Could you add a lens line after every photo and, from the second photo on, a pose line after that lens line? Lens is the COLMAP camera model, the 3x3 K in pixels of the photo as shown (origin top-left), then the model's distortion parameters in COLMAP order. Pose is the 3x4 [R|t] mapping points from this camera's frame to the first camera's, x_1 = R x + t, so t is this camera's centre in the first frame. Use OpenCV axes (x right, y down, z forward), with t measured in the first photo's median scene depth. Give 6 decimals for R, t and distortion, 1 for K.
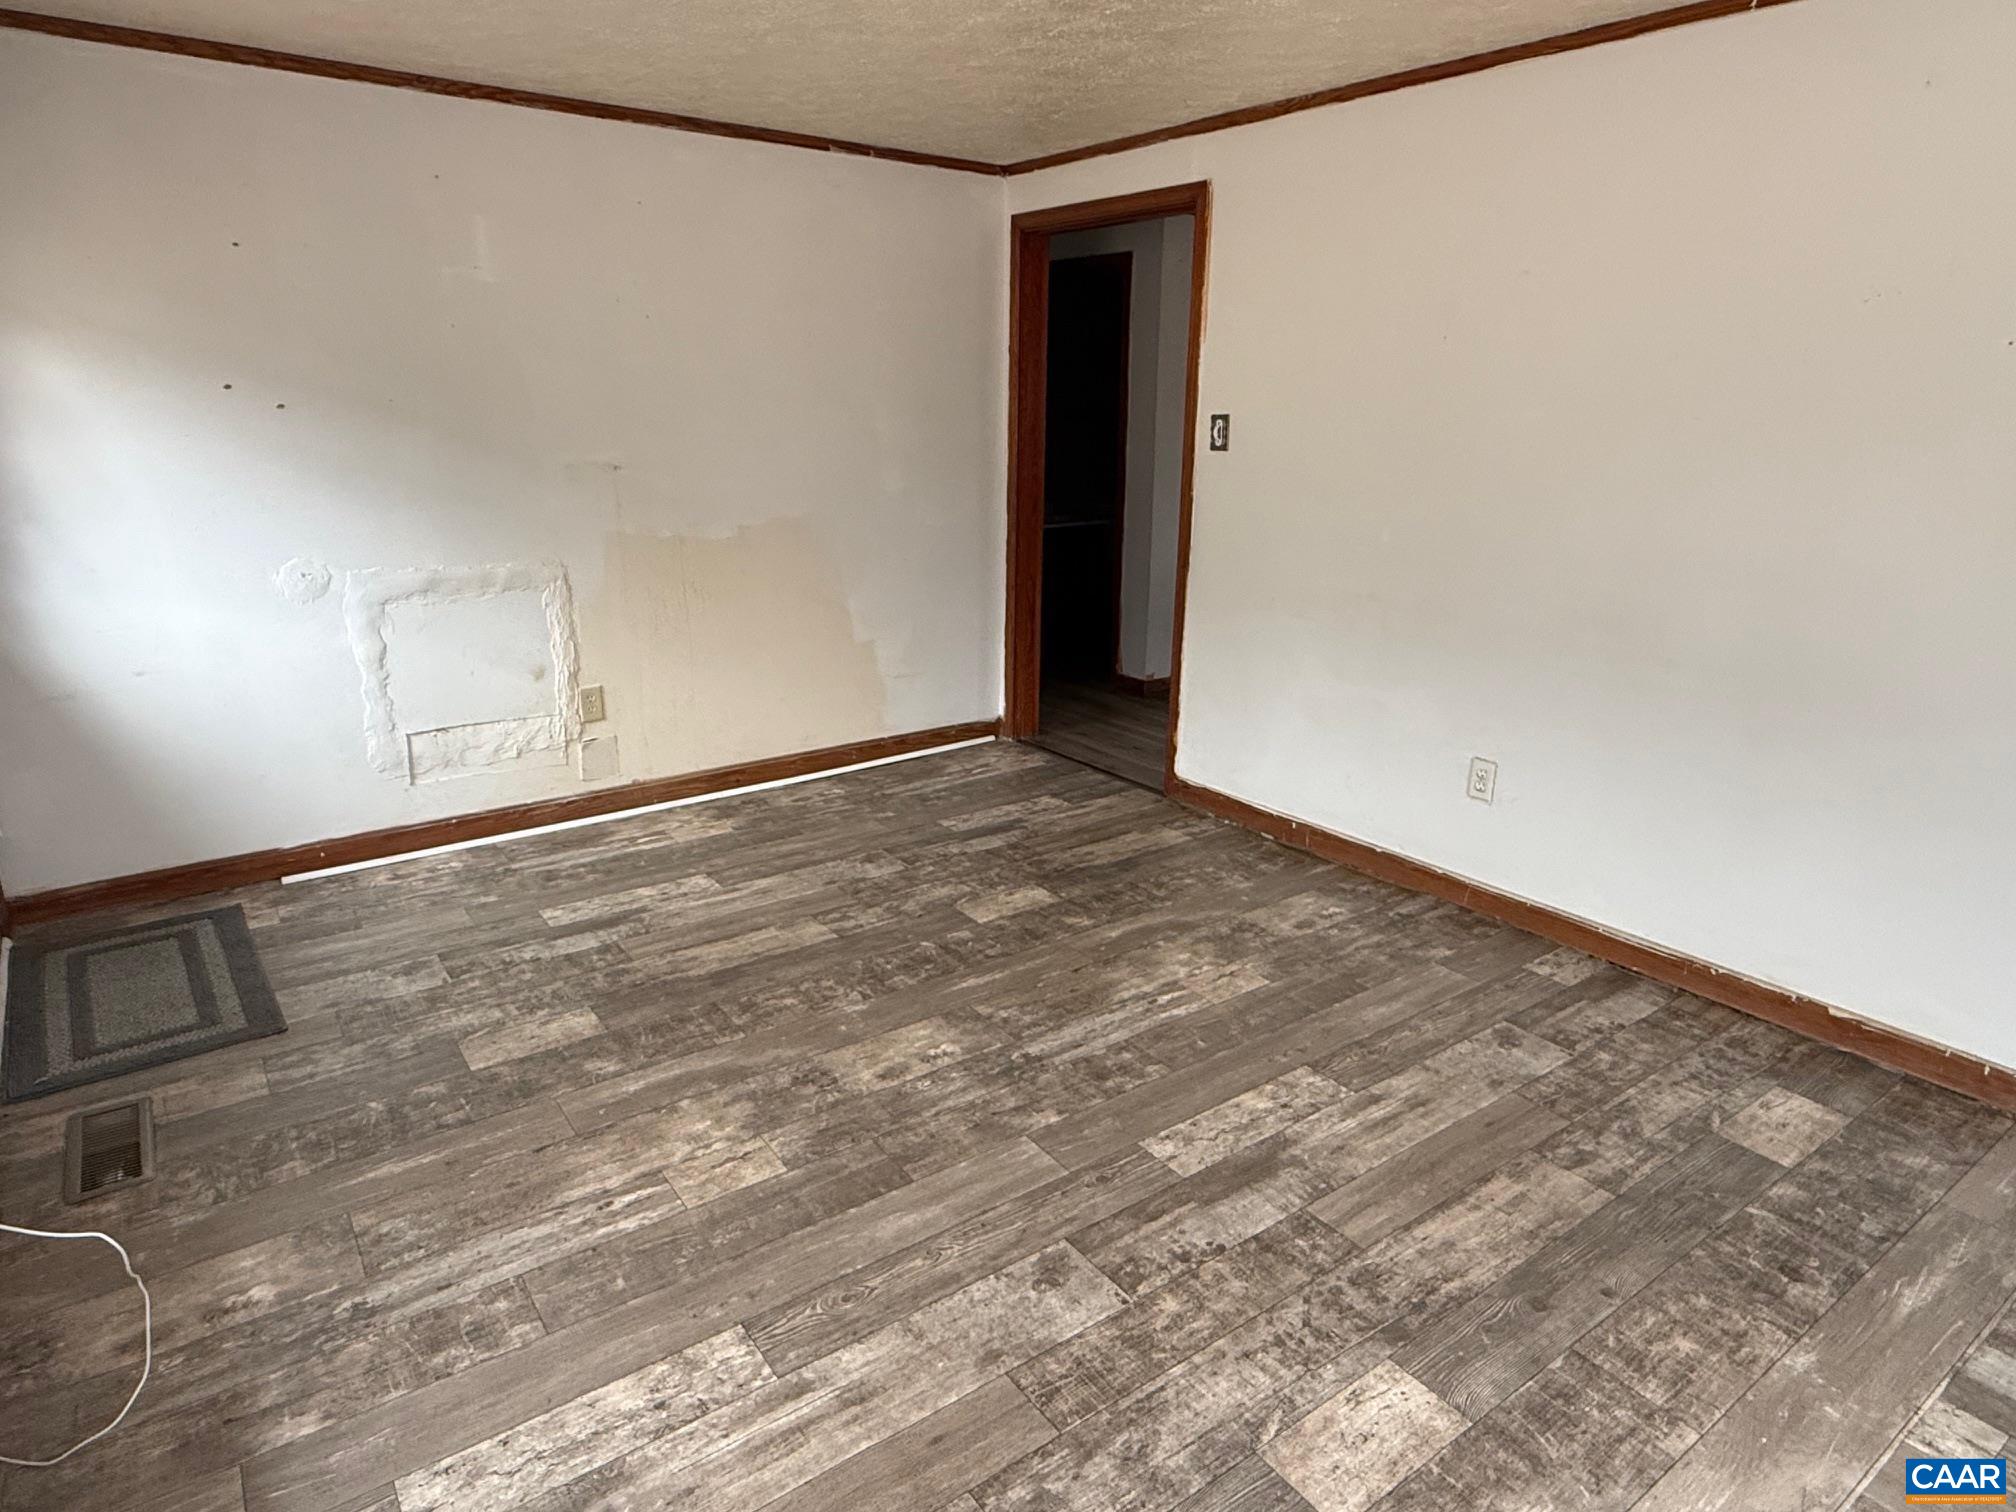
lens RADIAL K [[1184.7, 0, 1006.2], [0, 1184.7, 755.0], [0, 0, 1]] dist [0.002619, -0.000984]
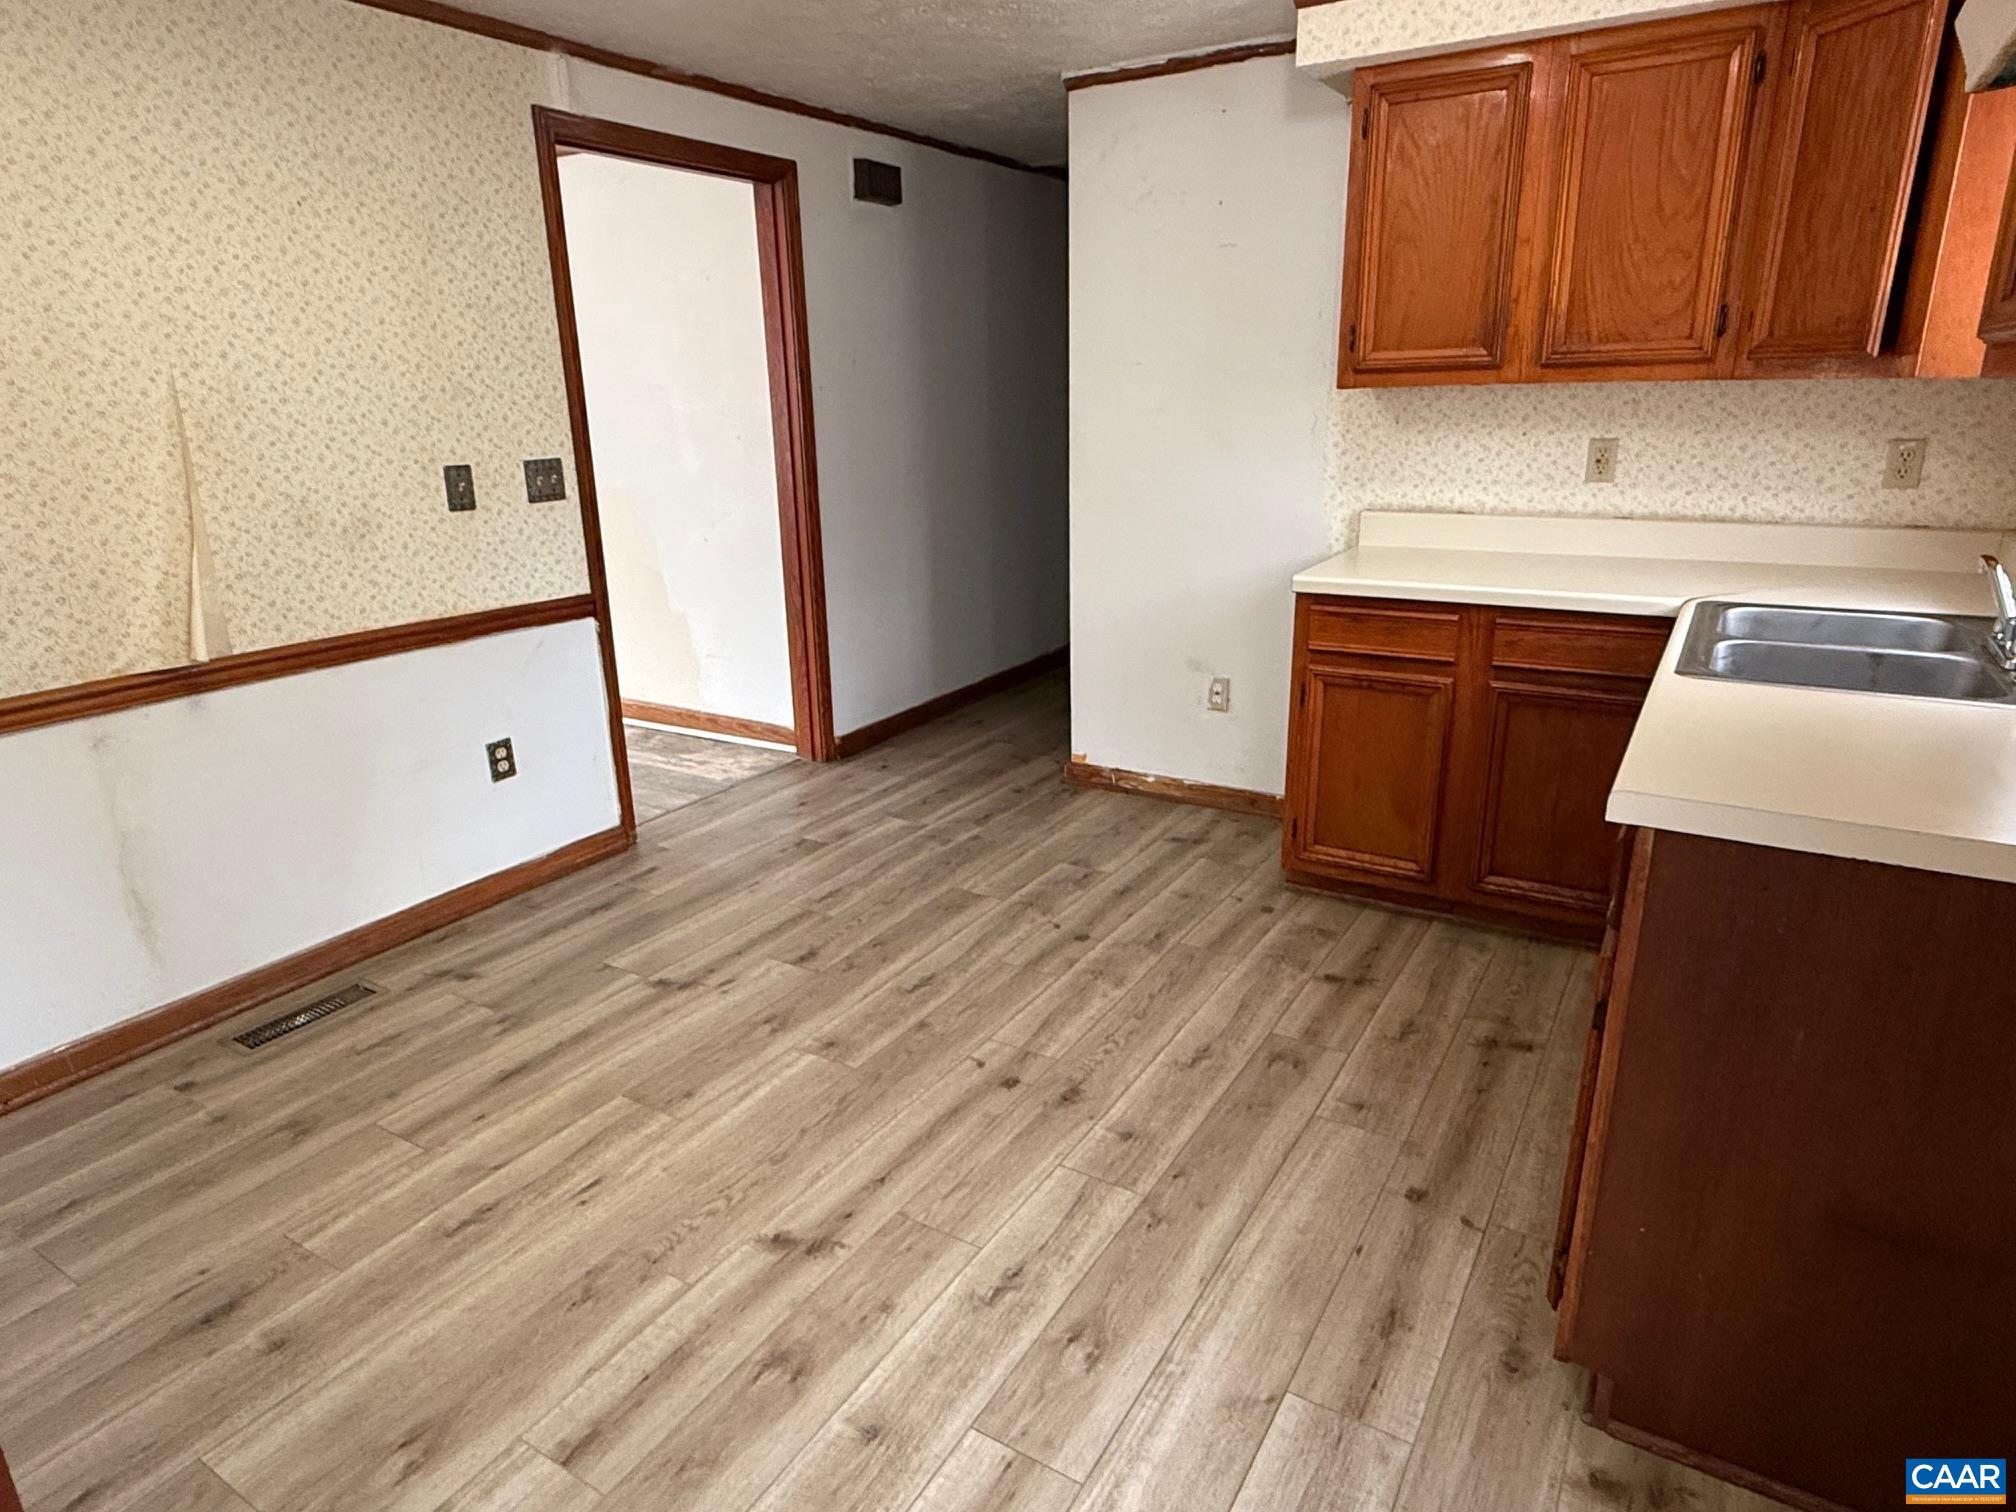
lens RADIAL K [[1184.7, 0, 1000.9], [0, 1184.7, 758.5], [0, 0, 1]] dist [0.002619, -0.000984]
pose [[0.340458, 0.266602, -0.901671, 1.820751], [-0.249397, 0.950217, 0.186787, -0.458327], [0.906581, 0.161281, 0.389999, 1.632939]]
